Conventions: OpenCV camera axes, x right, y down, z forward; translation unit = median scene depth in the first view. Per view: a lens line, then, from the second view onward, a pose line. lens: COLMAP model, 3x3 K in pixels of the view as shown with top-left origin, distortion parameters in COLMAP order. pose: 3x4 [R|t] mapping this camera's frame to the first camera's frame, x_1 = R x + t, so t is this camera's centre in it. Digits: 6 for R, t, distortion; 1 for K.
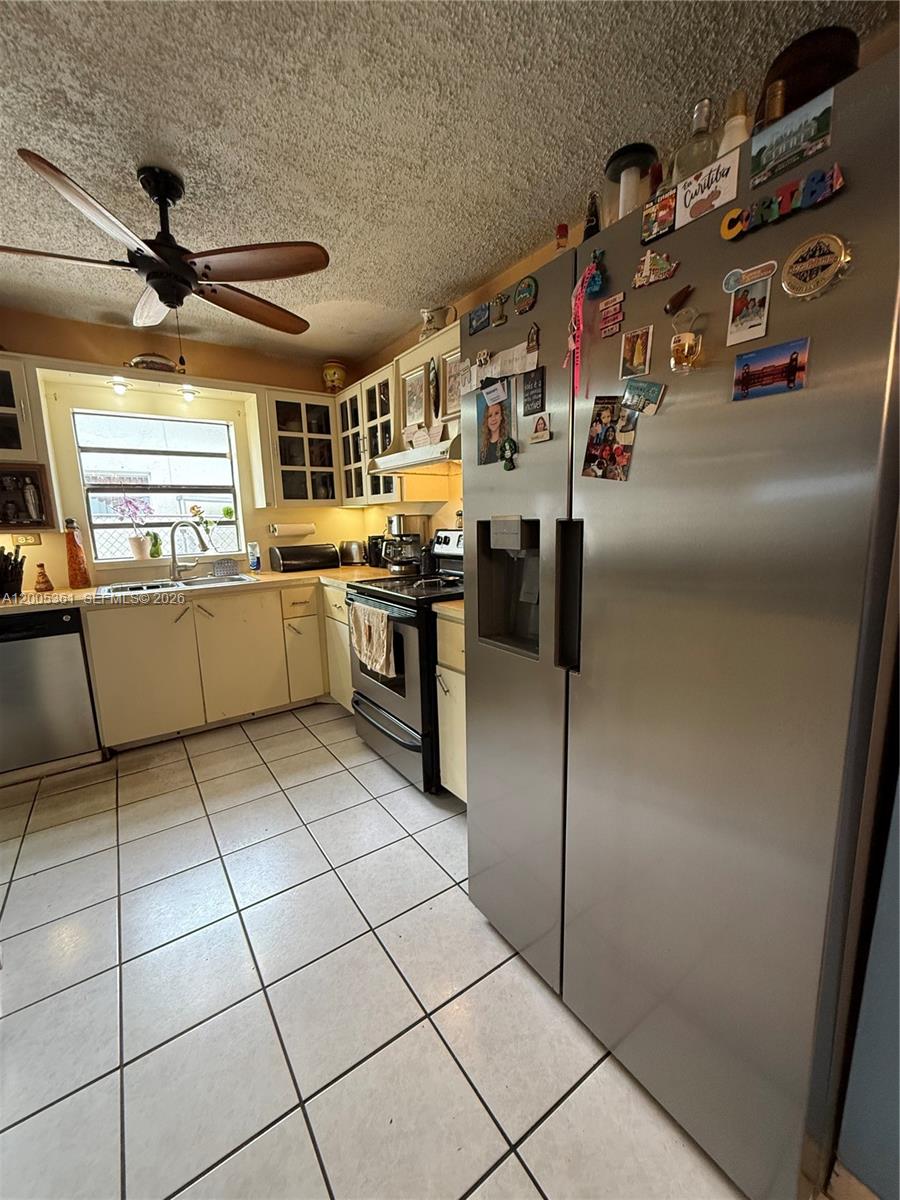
lens RADIAL K [[482.1, 0, 449.5], [0, 482.1, 600.5], [0, 0, 1]] dist [0.001014, -0.000501]
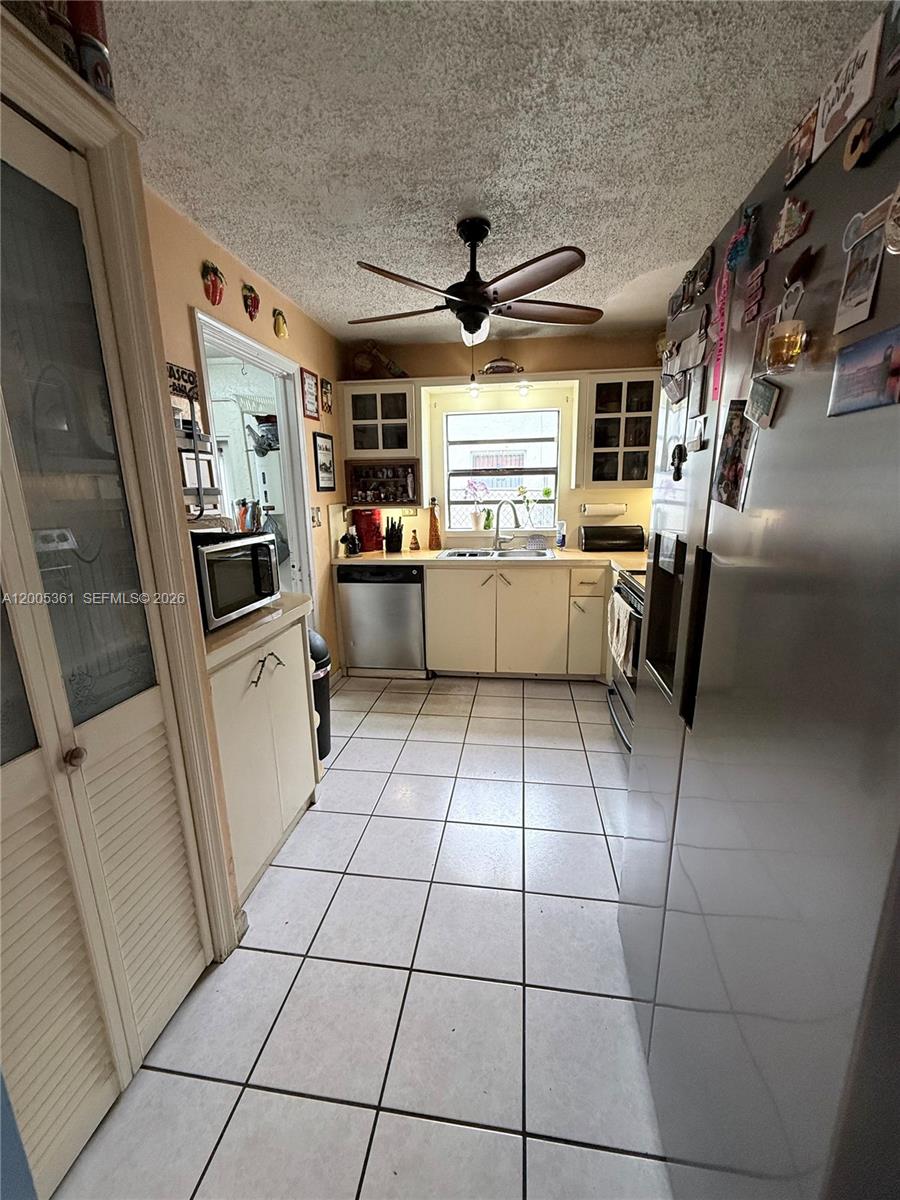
lens RADIAL K [[482.1, 0, 452.9], [0, 482.1, 599.8], [0, 0, 1]] dist [0.001014, -0.000501]
pose [[0.732738, 0.163468, -0.660586, 0.191180], [-0.117897, 0.986535, 0.113352, -0.048407], [0.670221, -0.005176, 0.742144, 0.038980]]
